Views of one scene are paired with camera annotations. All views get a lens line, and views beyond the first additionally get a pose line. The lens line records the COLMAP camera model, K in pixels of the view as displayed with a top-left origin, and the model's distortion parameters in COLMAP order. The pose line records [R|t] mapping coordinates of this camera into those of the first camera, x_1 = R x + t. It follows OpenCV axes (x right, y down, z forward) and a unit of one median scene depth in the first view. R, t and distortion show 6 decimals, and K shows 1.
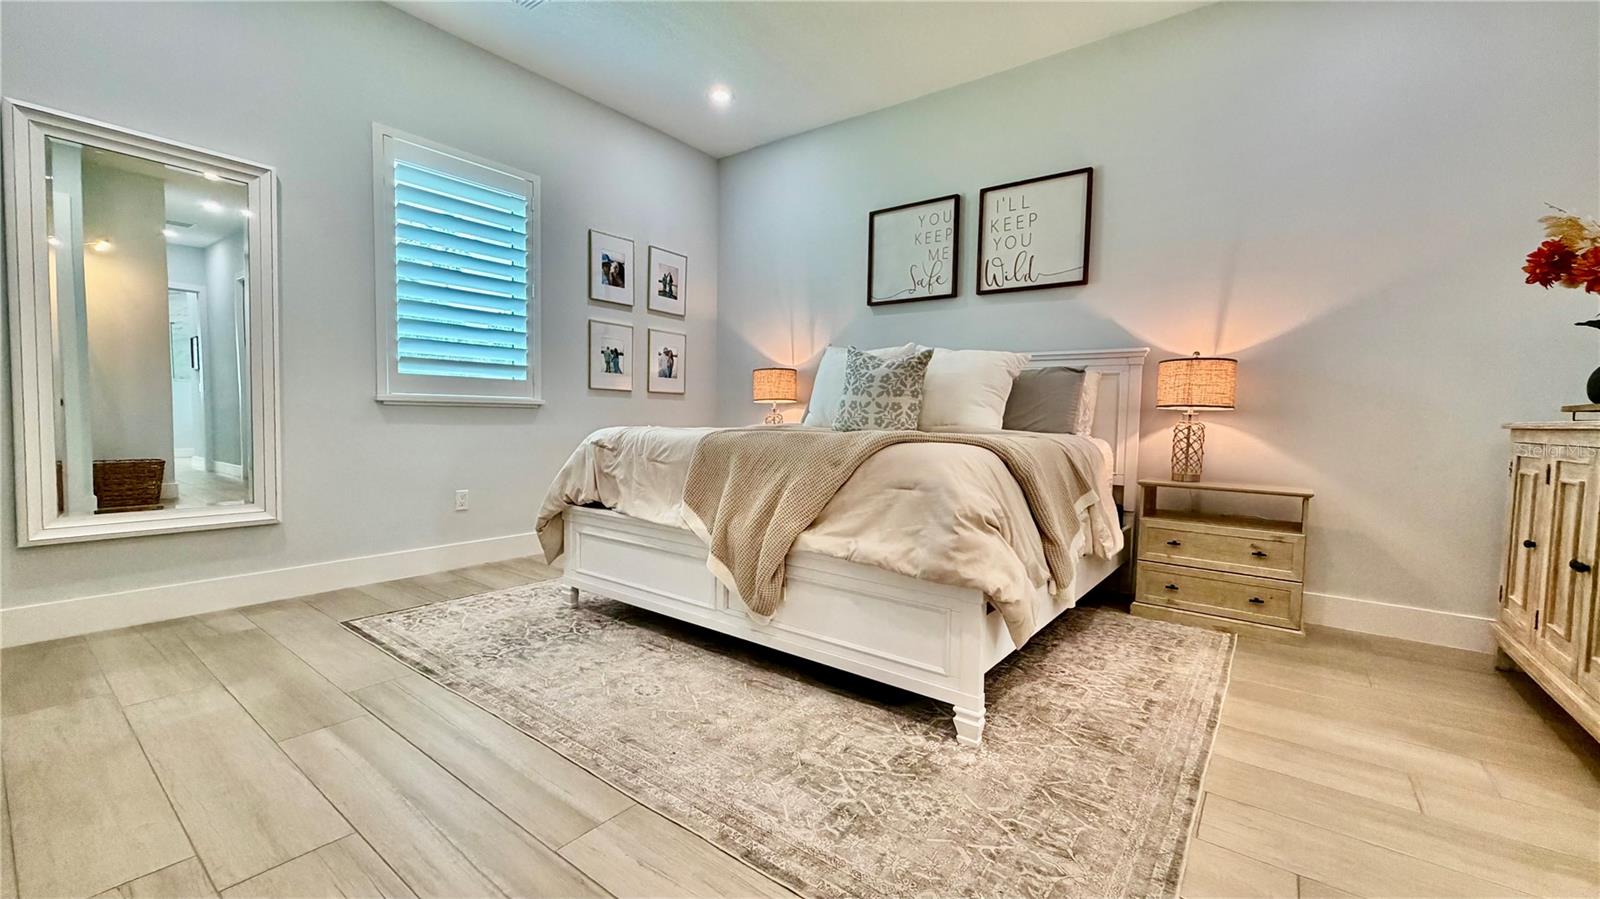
lens RADIAL K [[622.4, 0, 813.6], [0, 622.4, 448.0], [0, 0, 1]] dist [0.000572, 0.000332]
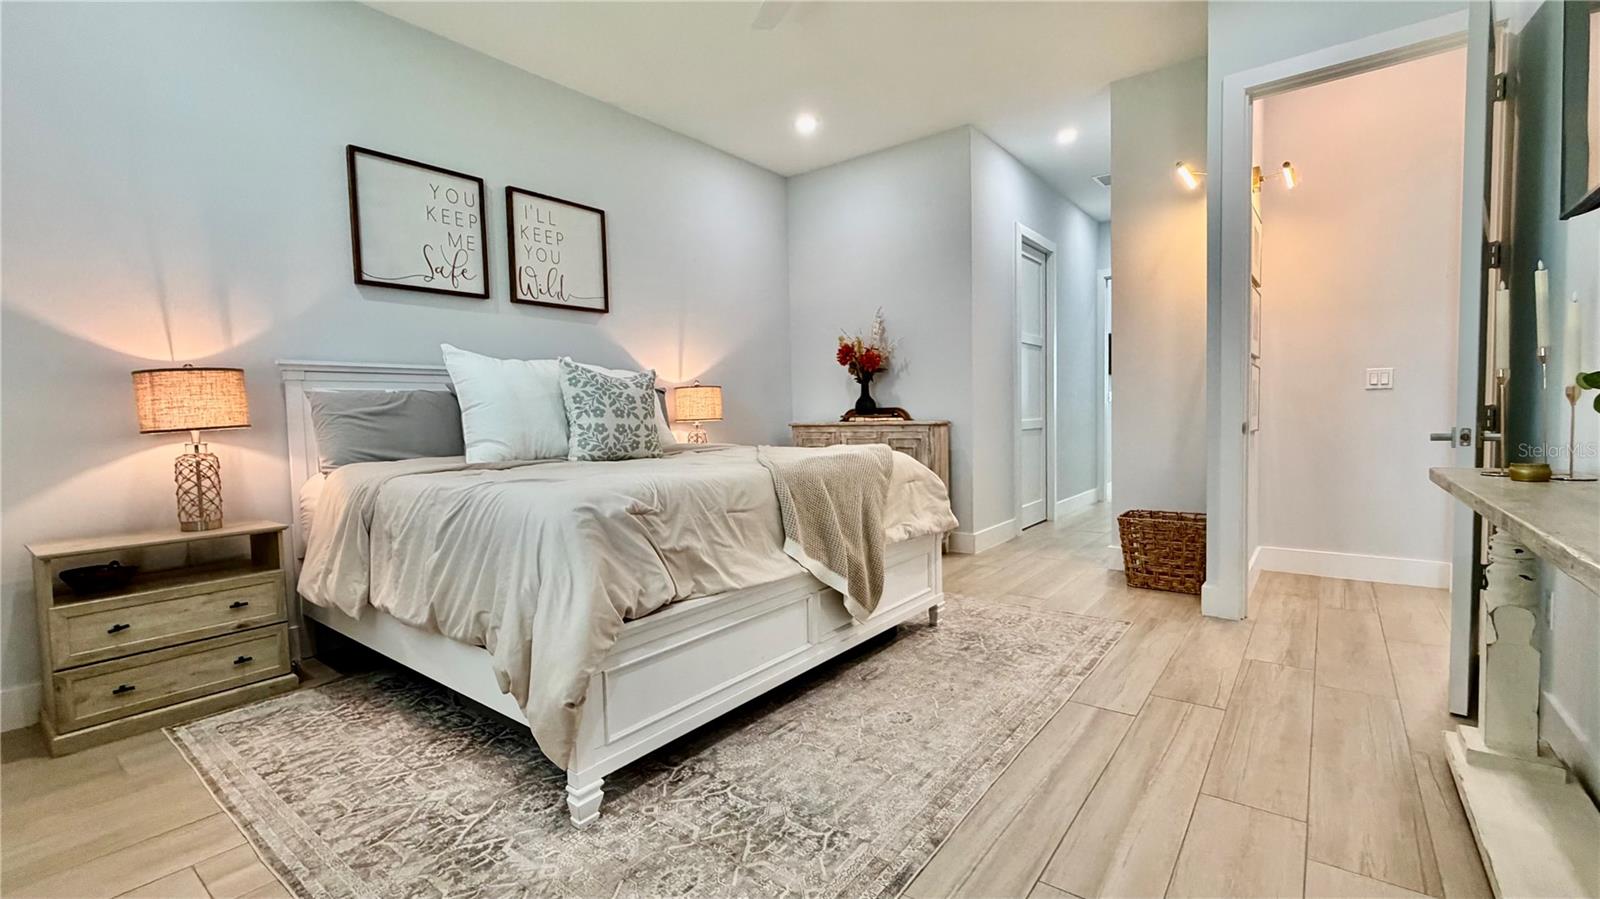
lens RADIAL K [[640.2, 0, 795.9], [0, 640.2, 448.9], [0, 0, 1]] dist [-0.000696, 0.000184]
pose [[0.066845, -0.075201, 0.994925, -0.767739], [0.080039, 0.994346, 0.069780, -0.078181], [-0.994548, 0.074969, 0.072486, 0.637995]]
